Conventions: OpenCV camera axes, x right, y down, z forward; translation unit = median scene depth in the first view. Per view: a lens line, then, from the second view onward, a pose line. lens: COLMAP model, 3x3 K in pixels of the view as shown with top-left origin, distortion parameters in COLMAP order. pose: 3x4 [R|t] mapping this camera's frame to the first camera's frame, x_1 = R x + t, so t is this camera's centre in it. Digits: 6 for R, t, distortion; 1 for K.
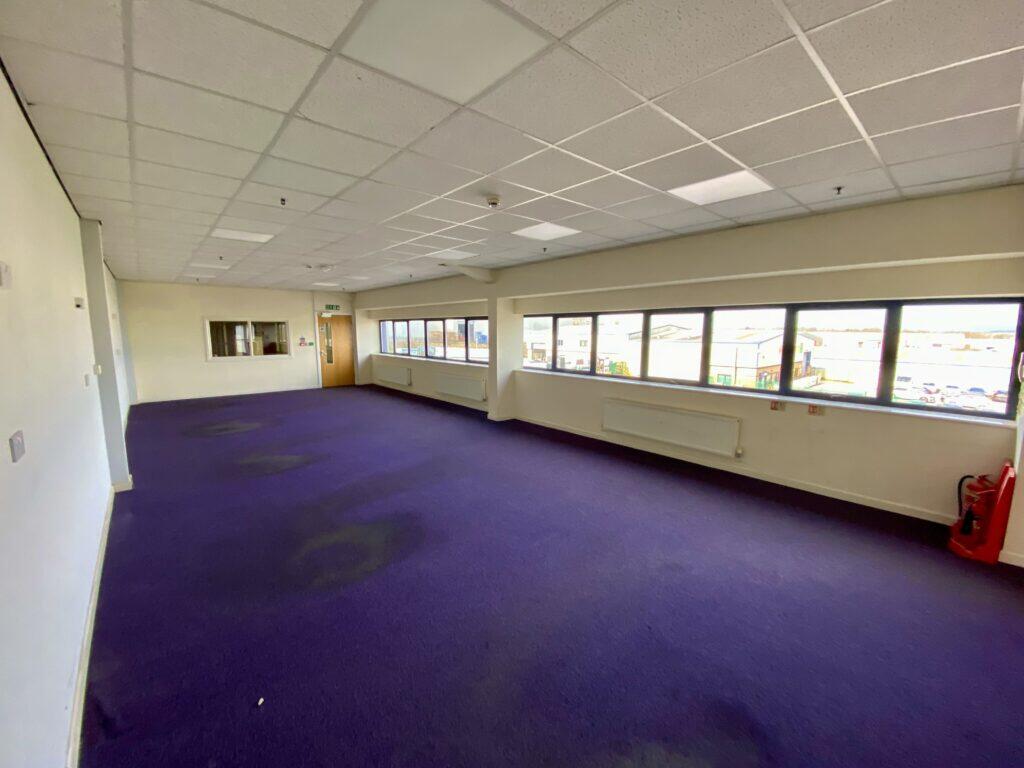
lens RADIAL K [[417.8, 0, 508.8], [0, 417.8, 385.6], [0, 0, 1]] dist [0.018252, -0.019592]
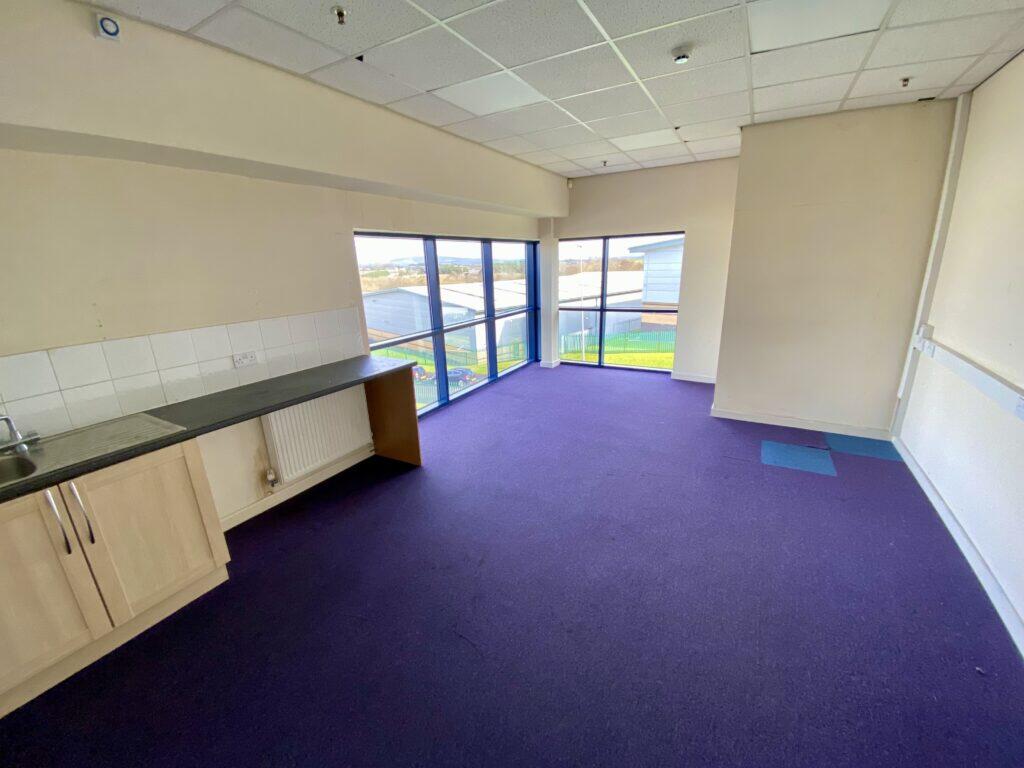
lens RADIAL K [[417.8, 0, 508.8], [0, 417.8, 385.6], [0, 0, 1]] dist [0.018252, -0.019592]
pose [[0.950671, -0.112625, 0.289033, -0.306885], [0.064295, 0.983068, 0.171589, -0.047429], [-0.303464, -0.144541, 0.941816, 0.355179]]
